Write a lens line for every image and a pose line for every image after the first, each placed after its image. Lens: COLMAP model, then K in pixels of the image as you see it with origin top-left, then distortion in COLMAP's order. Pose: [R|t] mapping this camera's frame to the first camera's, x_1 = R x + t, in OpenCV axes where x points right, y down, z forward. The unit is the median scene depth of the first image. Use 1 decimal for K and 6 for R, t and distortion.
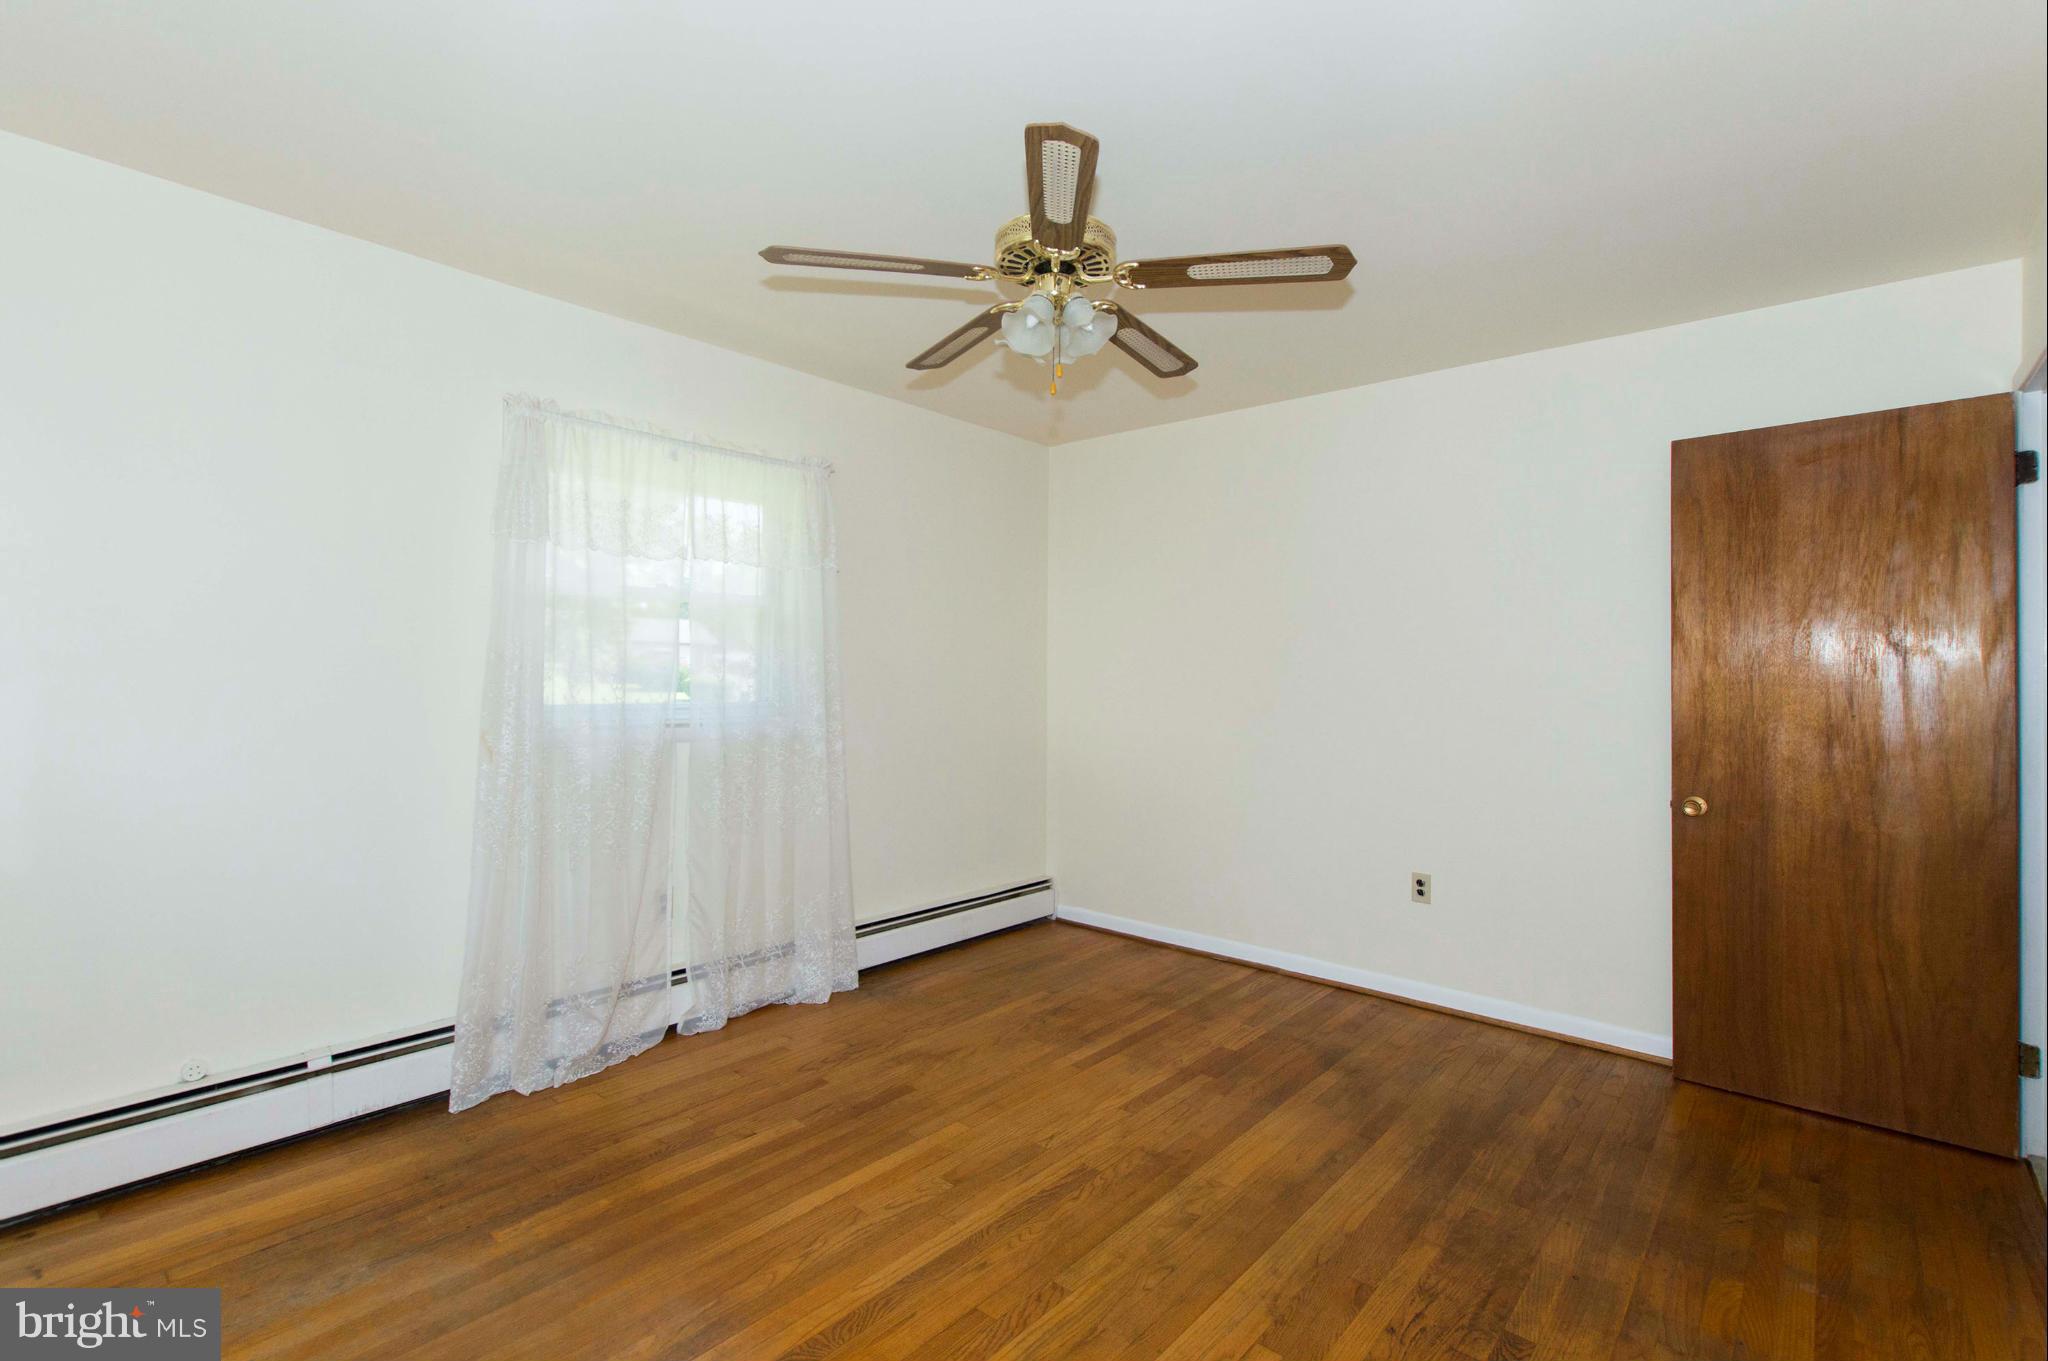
lens RADIAL K [[929.0, 0, 1024.2], [0, 929.0, 687.8], [0, 0, 1]] dist [0.000148, -0.000296]
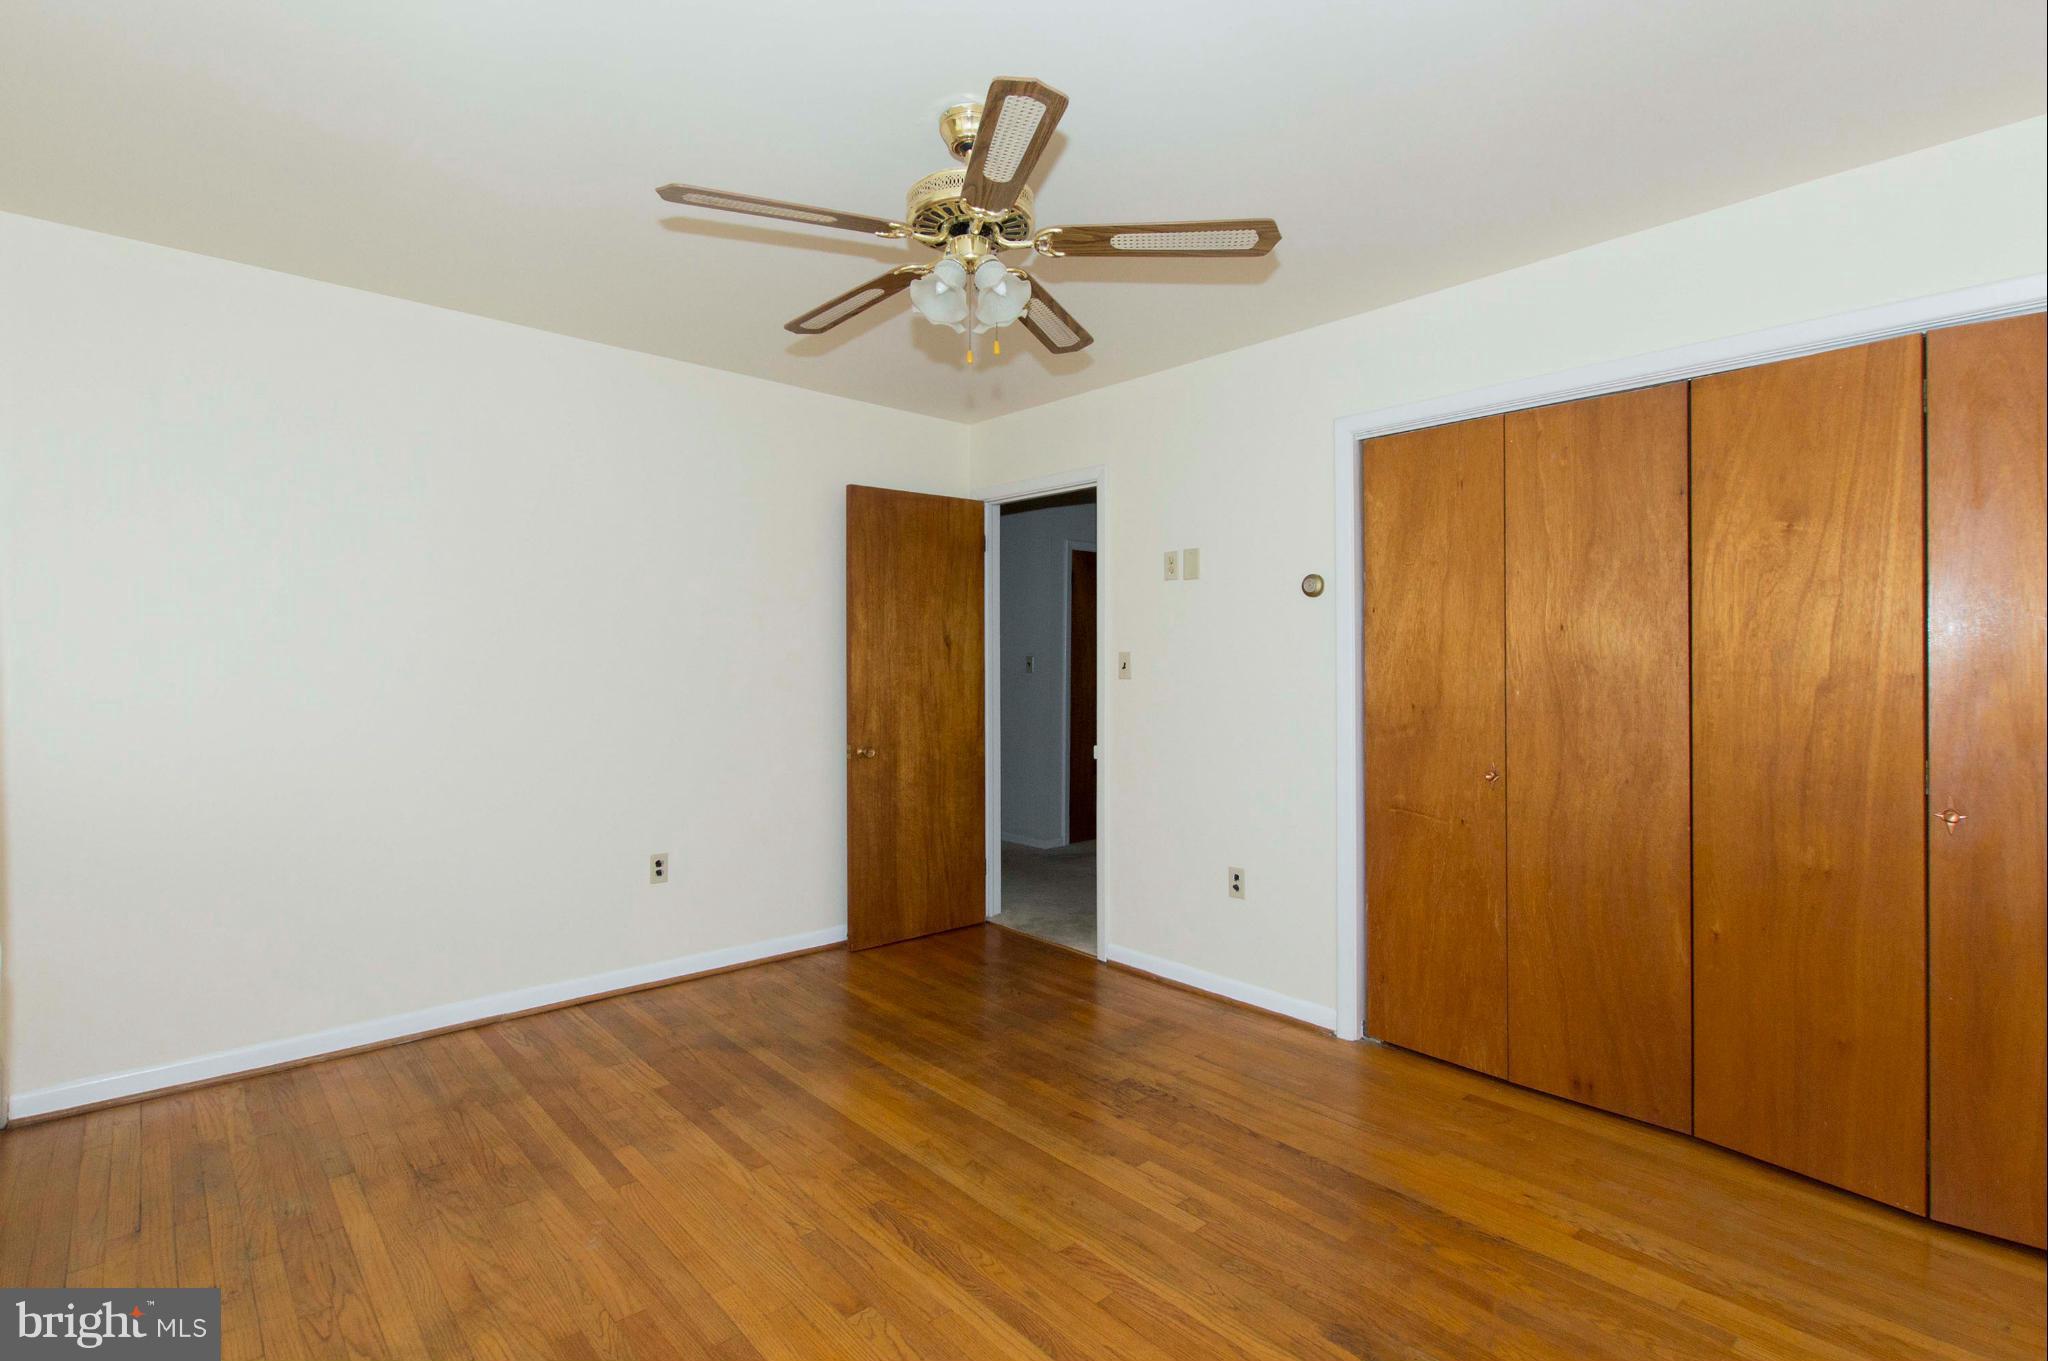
lens RADIAL K [[929.0, 0, 1024.2], [0, 929.0, 687.8], [0, 0, 1]] dist [0.000148, -0.000296]
pose [[0.123843, -0.027135, 0.991931, -0.664225], [0.010202, 0.999608, 0.026071, -0.002314], [-0.992249, 0.006891, 0.124071, 0.626188]]
